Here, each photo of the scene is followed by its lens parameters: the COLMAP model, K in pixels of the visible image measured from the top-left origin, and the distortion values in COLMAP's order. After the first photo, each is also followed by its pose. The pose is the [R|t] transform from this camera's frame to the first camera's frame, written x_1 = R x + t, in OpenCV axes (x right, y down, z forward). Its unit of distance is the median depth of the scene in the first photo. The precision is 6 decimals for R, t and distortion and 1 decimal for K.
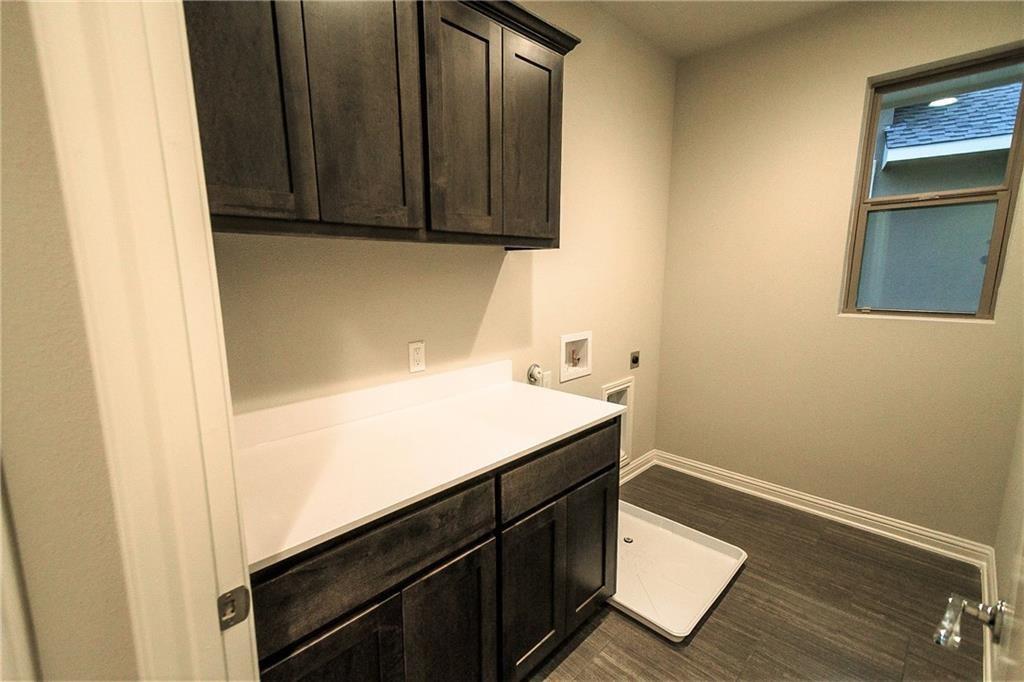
lens RADIAL K [[462.4, 0, 492.9], [0, 462.4, 351.6], [0, 0, 1]] dist [0.016638, -0.000700]
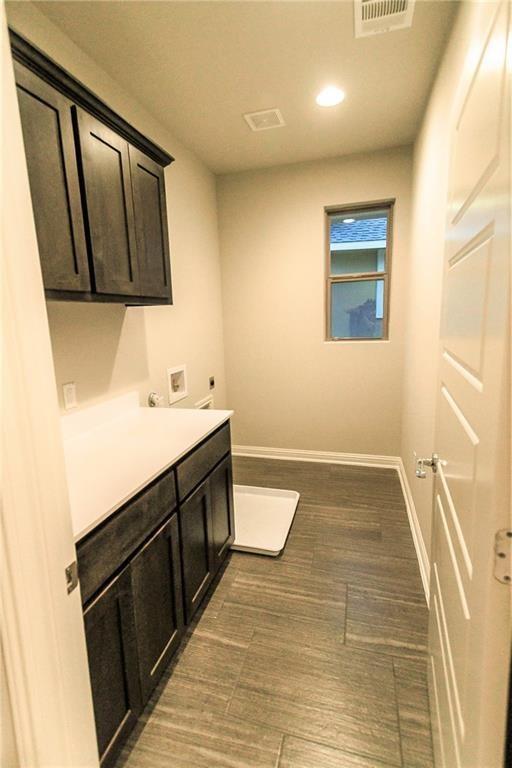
lens RADIAL K [[355.9, 0, 270.4], [0, 355.9, 378.3], [0, 0, 1]] dist [0.010278, -0.000525]
pose [[0.866149, -0.106895, 0.488221, -0.155009], [0.111258, 0.993587, 0.020162, 0.004879], [-0.487245, 0.036856, 0.872487, -0.062260]]
